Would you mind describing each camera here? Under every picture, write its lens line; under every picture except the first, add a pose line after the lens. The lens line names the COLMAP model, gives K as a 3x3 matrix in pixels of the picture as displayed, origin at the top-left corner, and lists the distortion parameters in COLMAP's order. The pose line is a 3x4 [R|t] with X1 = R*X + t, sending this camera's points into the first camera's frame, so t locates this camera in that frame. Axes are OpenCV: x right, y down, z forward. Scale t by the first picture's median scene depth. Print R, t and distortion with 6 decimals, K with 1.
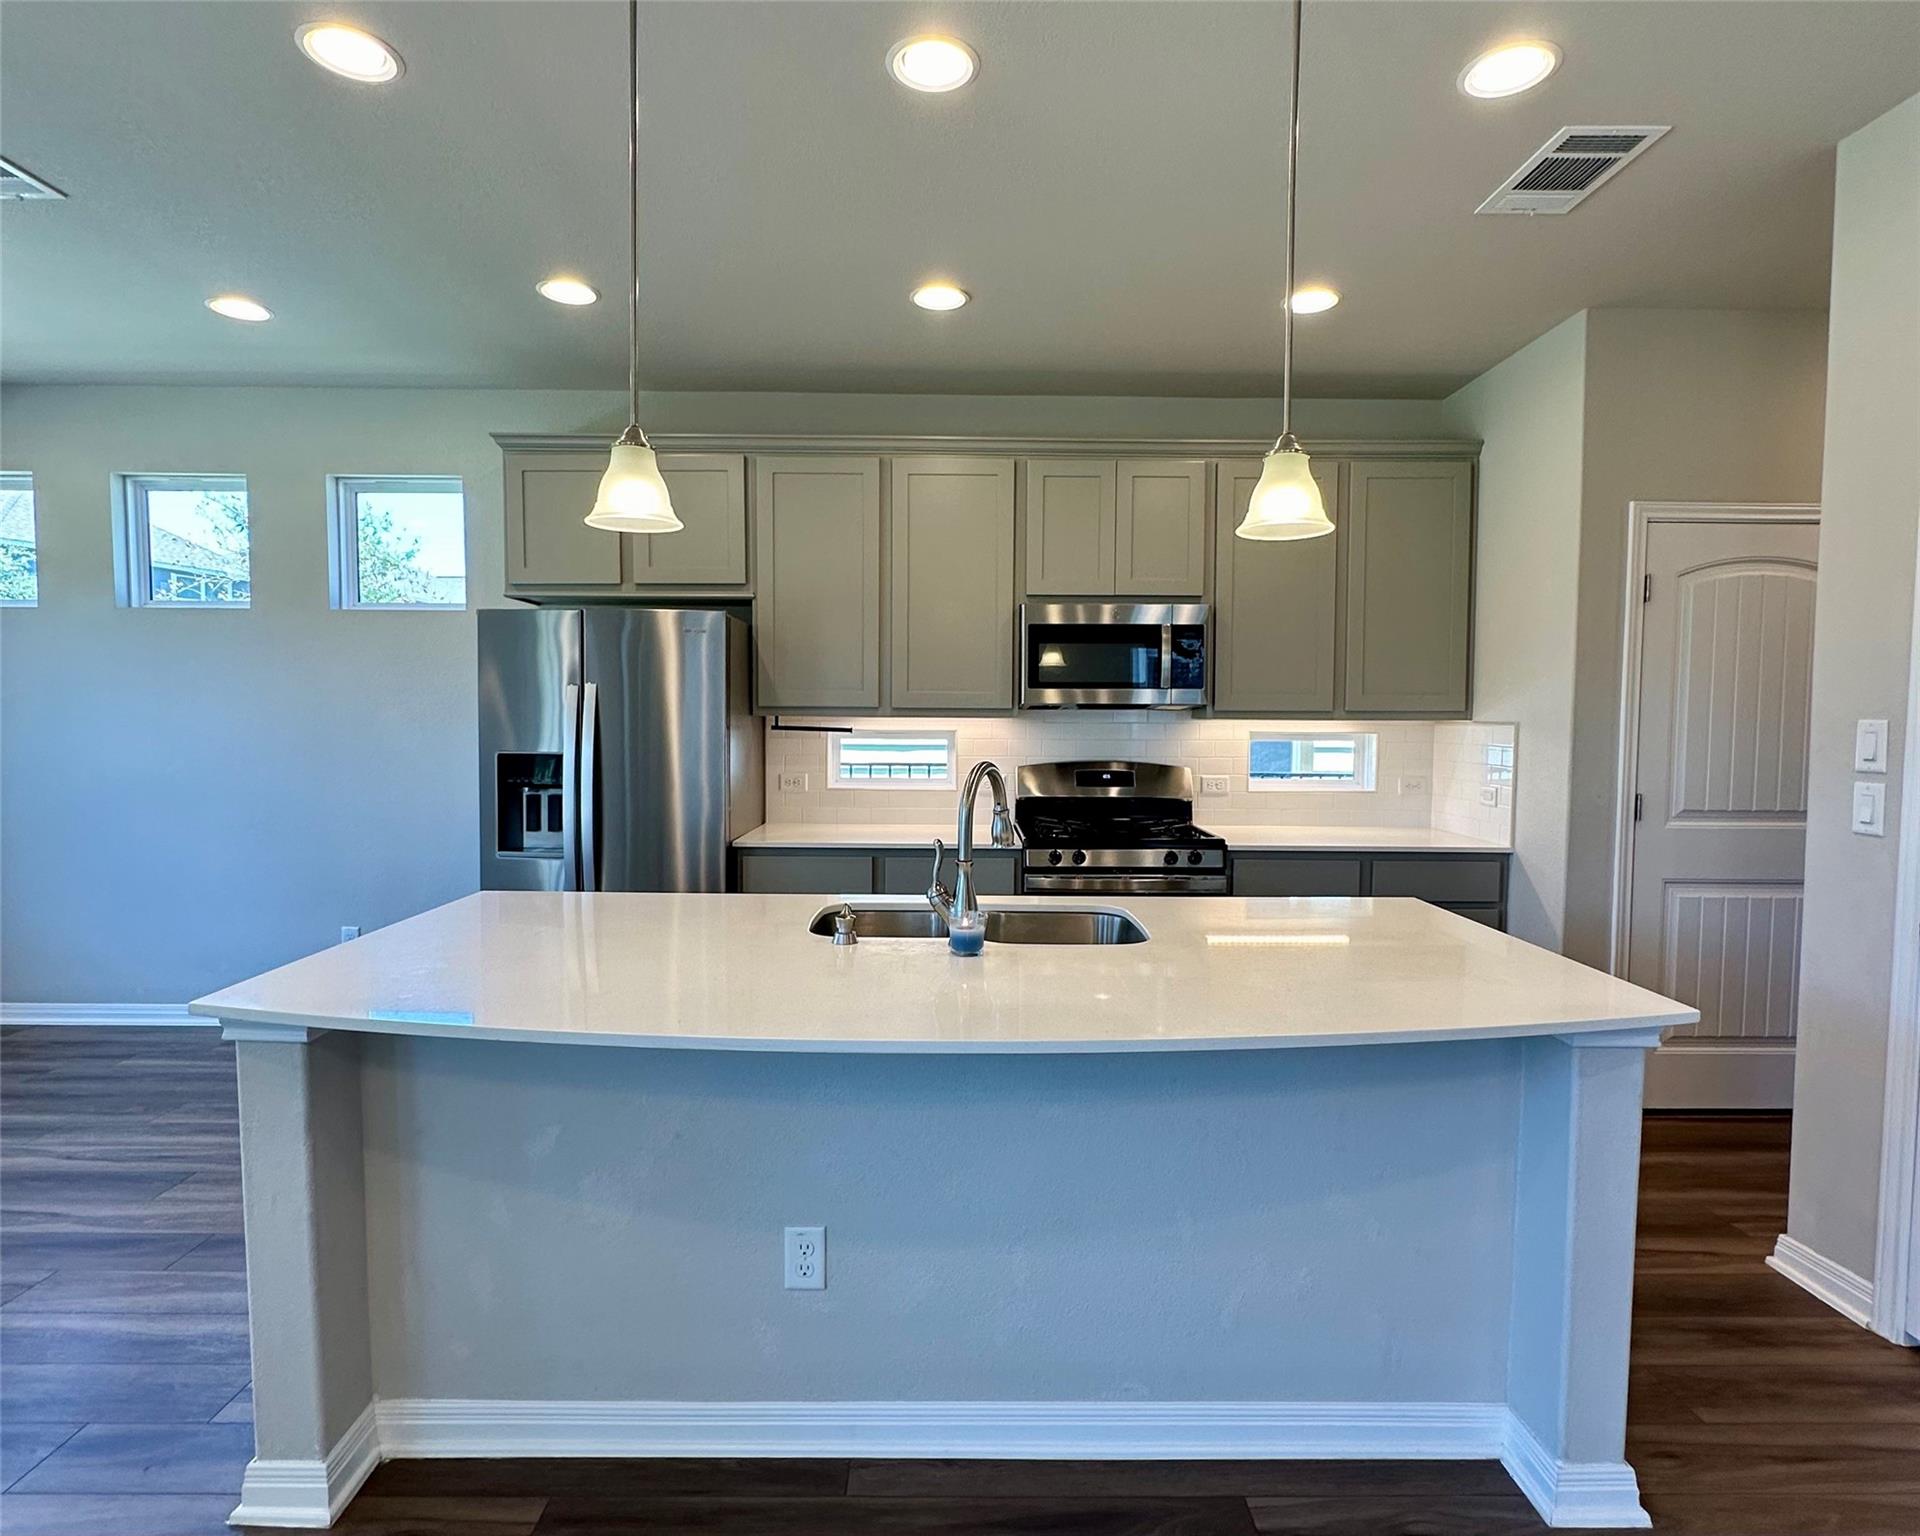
lens RADIAL K [[1020.9, 0, 962.8], [0, 1020.9, 771.6], [0, 0, 1]] dist [-0.004952, 0.001937]
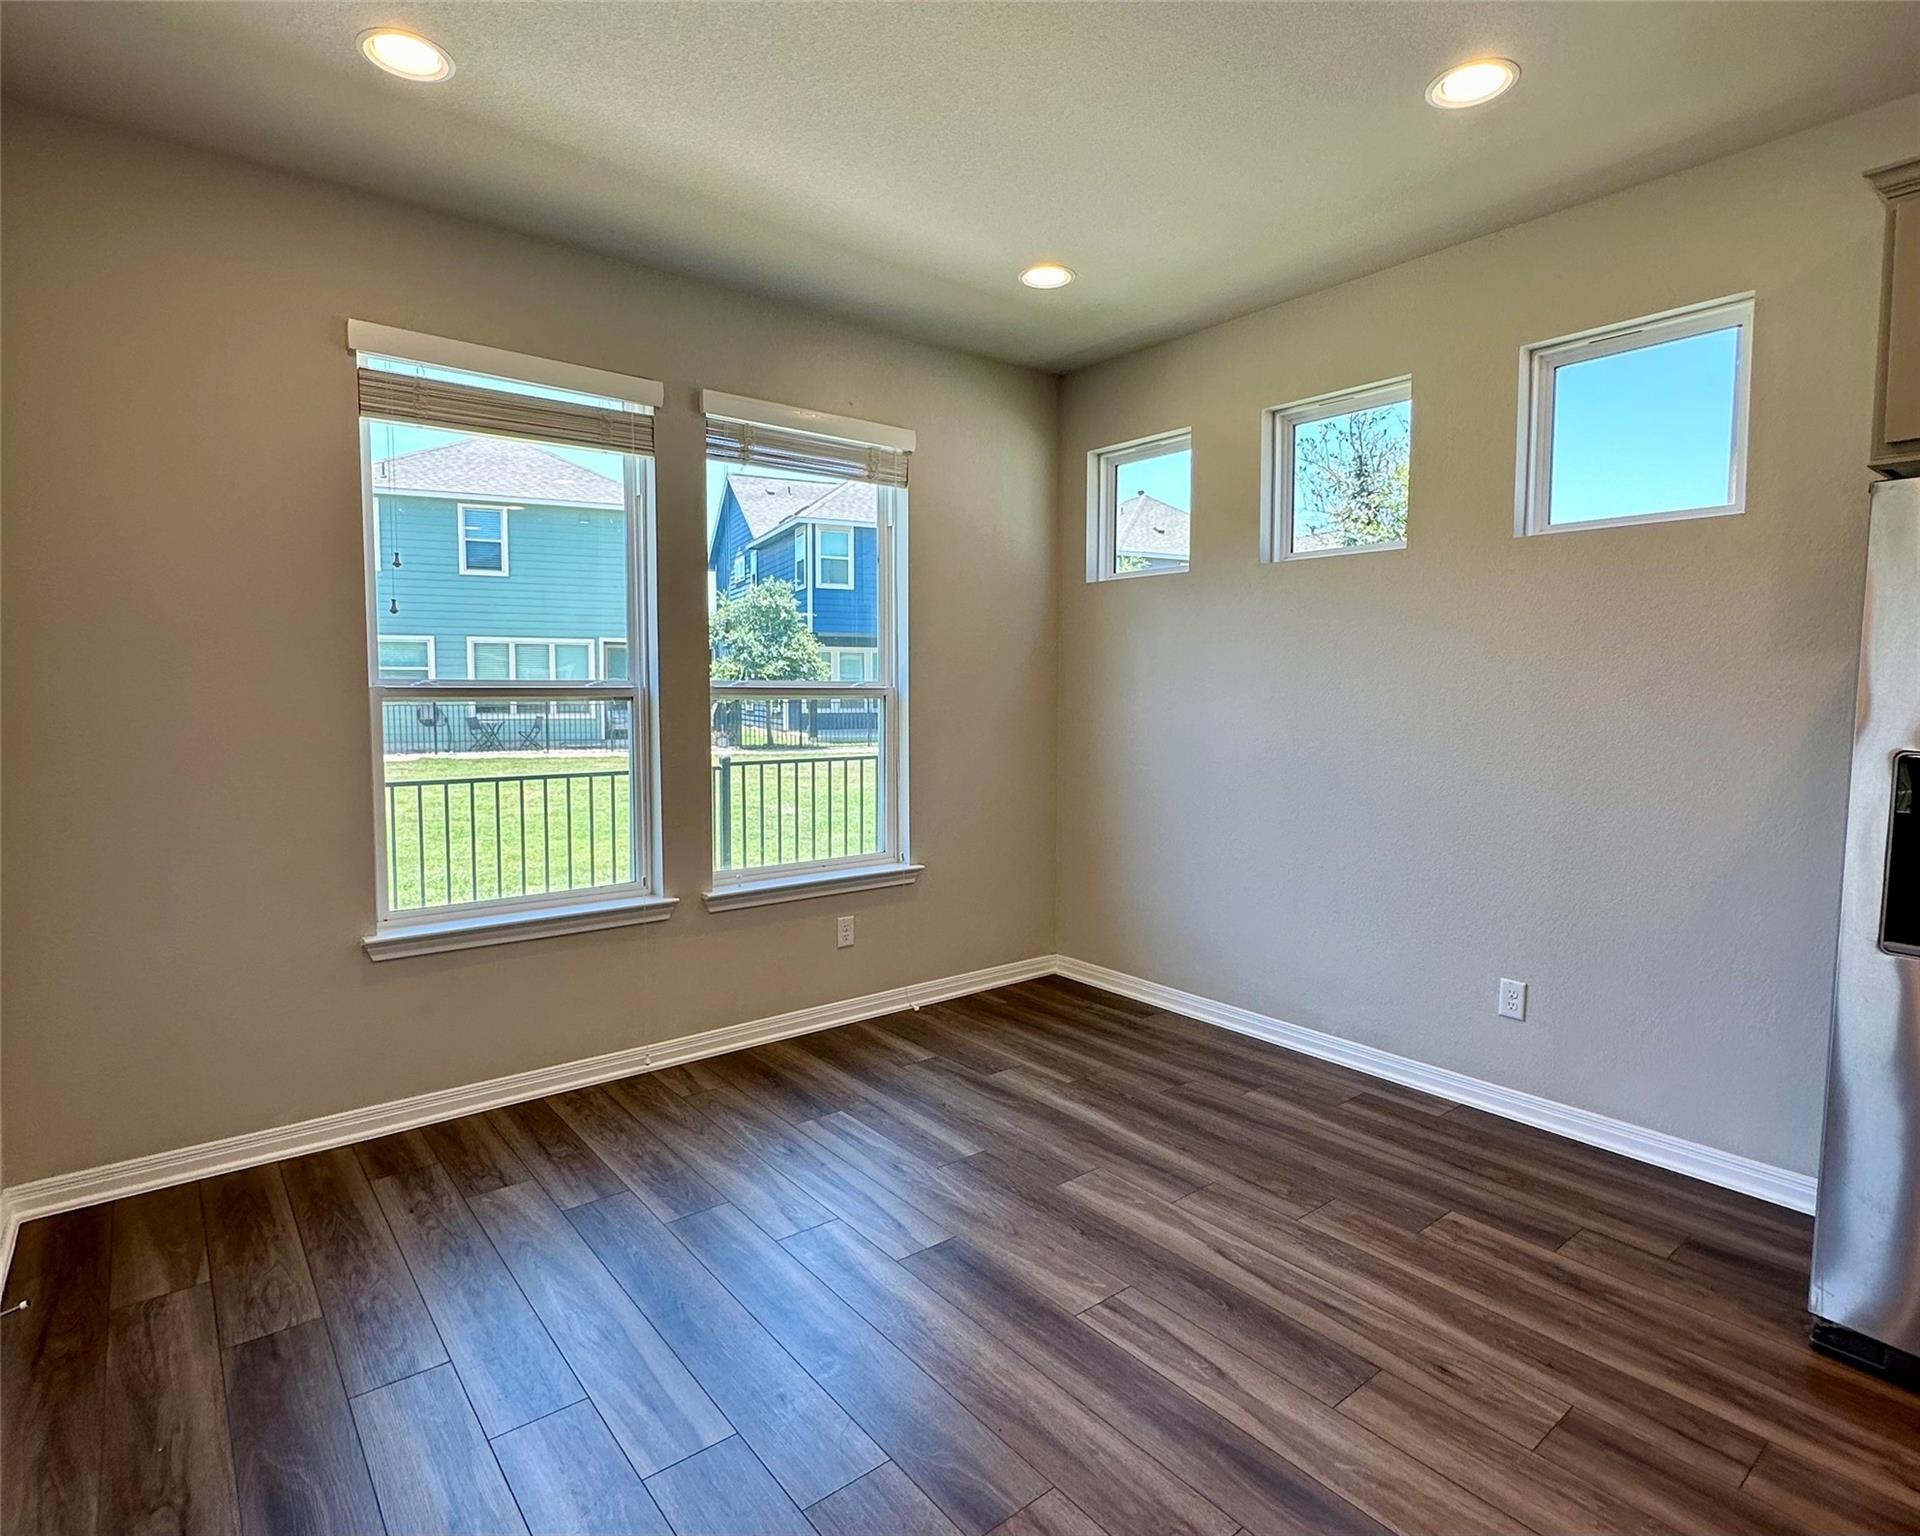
lens RADIAL K [[1020.9, 0, 965.3], [0, 1020.9, 757.1], [0, 0, 1]] dist [-0.004952, 0.001937]
pose [[0.621362, 0.050469, -0.781897, -0.315191], [-0.041858, 0.998636, 0.031194, -0.011650], [0.782405, 0.013345, 0.622627, 0.274293]]
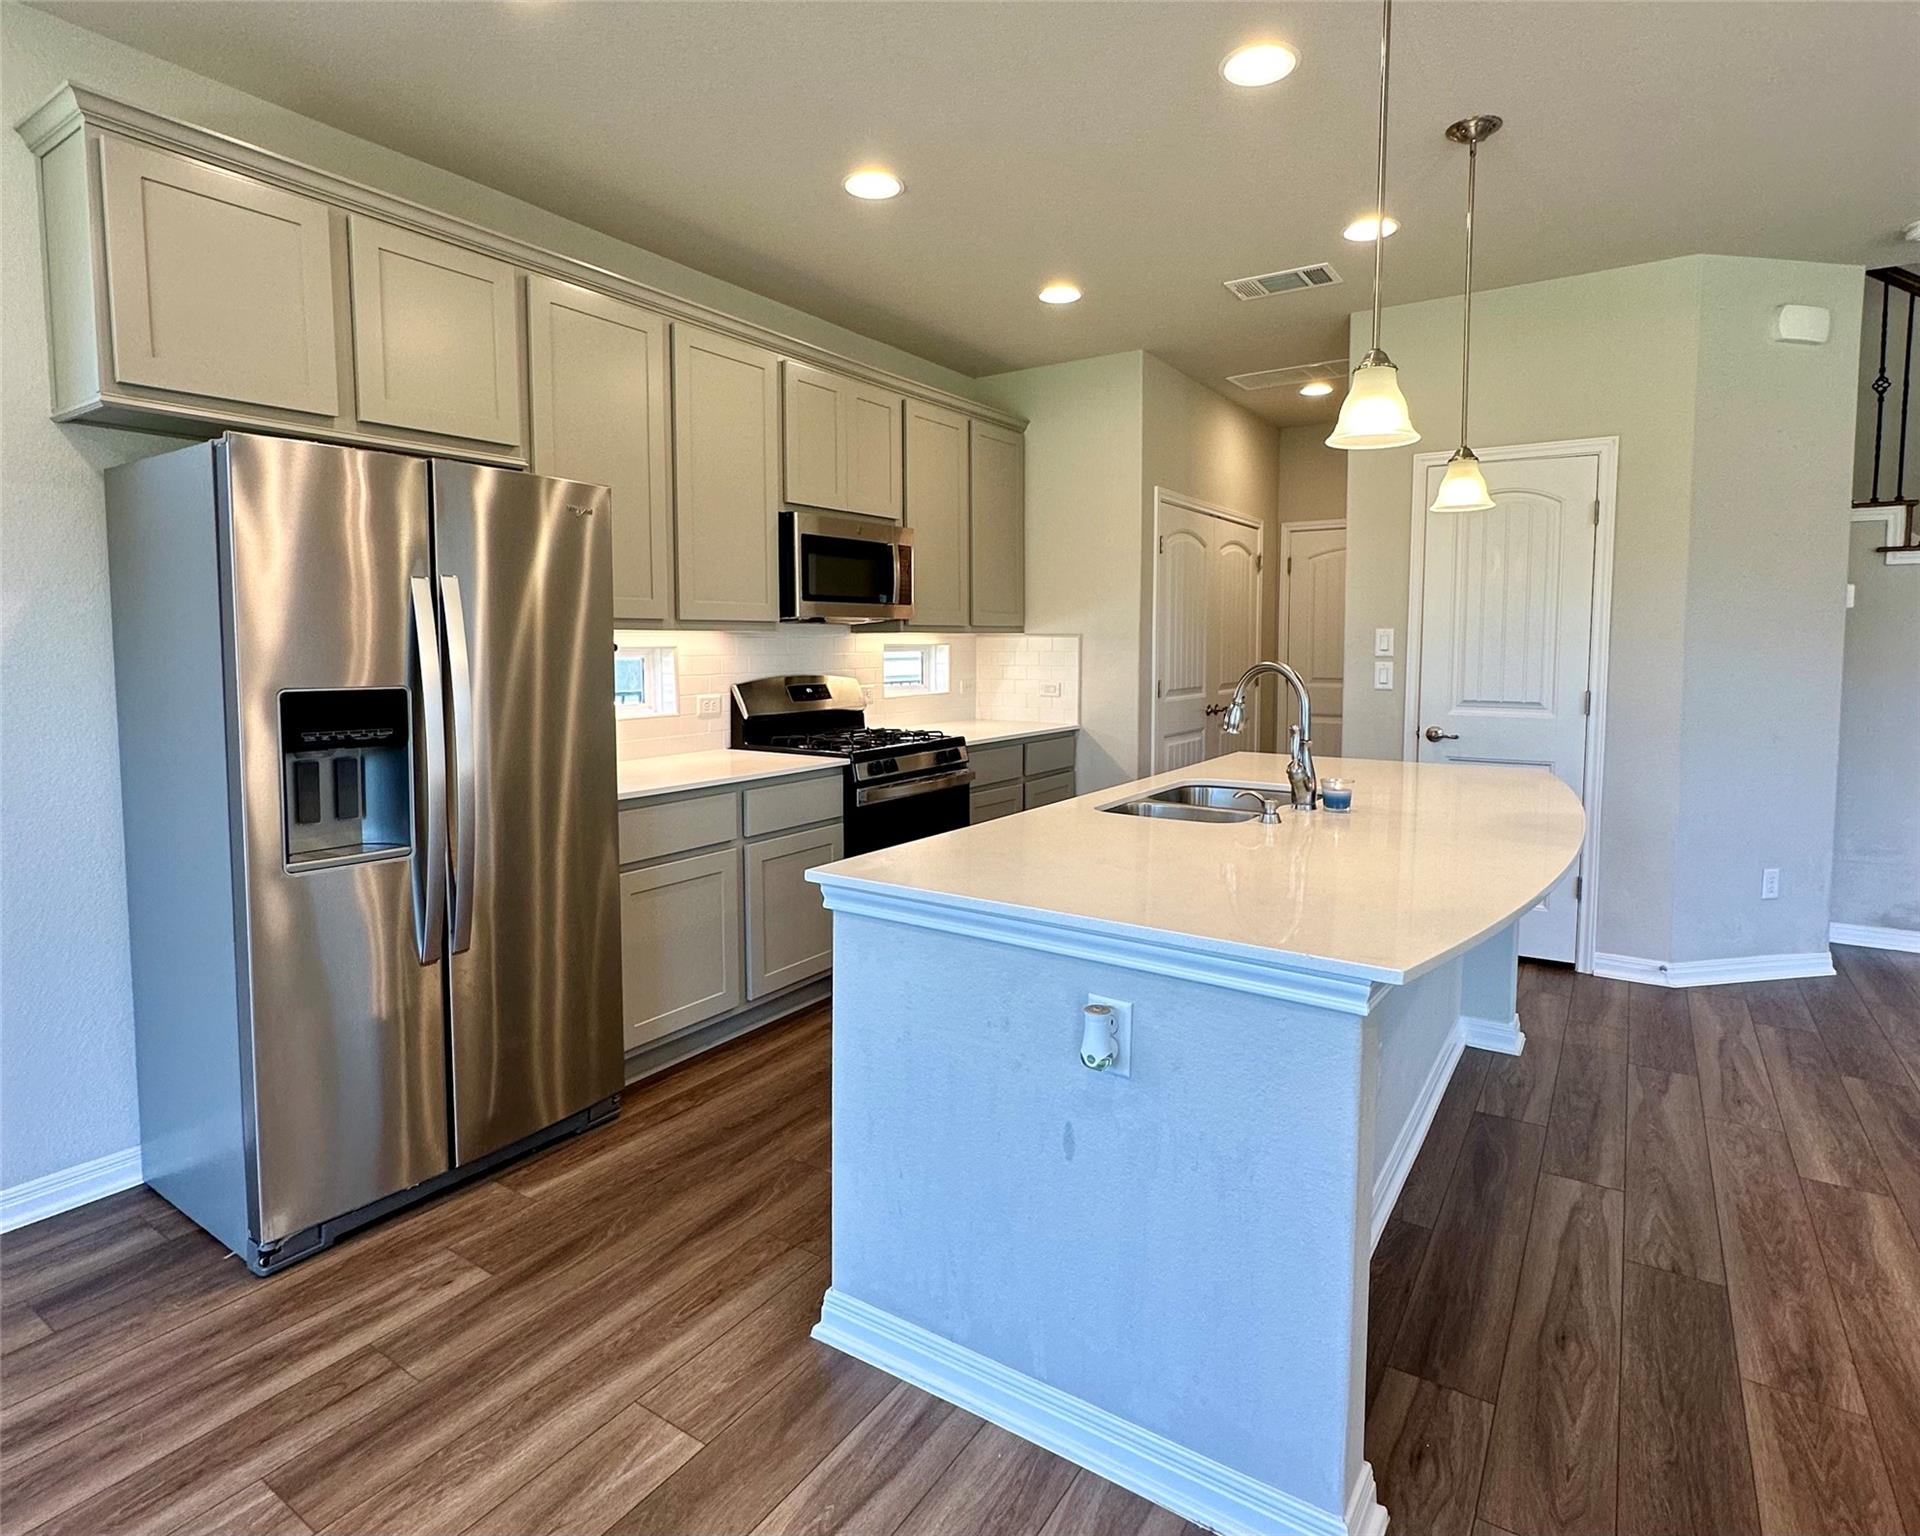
lens RADIAL K [[1020.9, 0, 962.4], [0, 1020.9, 706.6], [0, 0, 1]] dist [-0.004952, 0.001937]
pose [[0.559751, -0.061265, 0.826393, -0.649373], [0.049612, 0.997952, 0.040380, -0.013018], [-0.827174, 0.018397, 0.561644, 0.334912]]
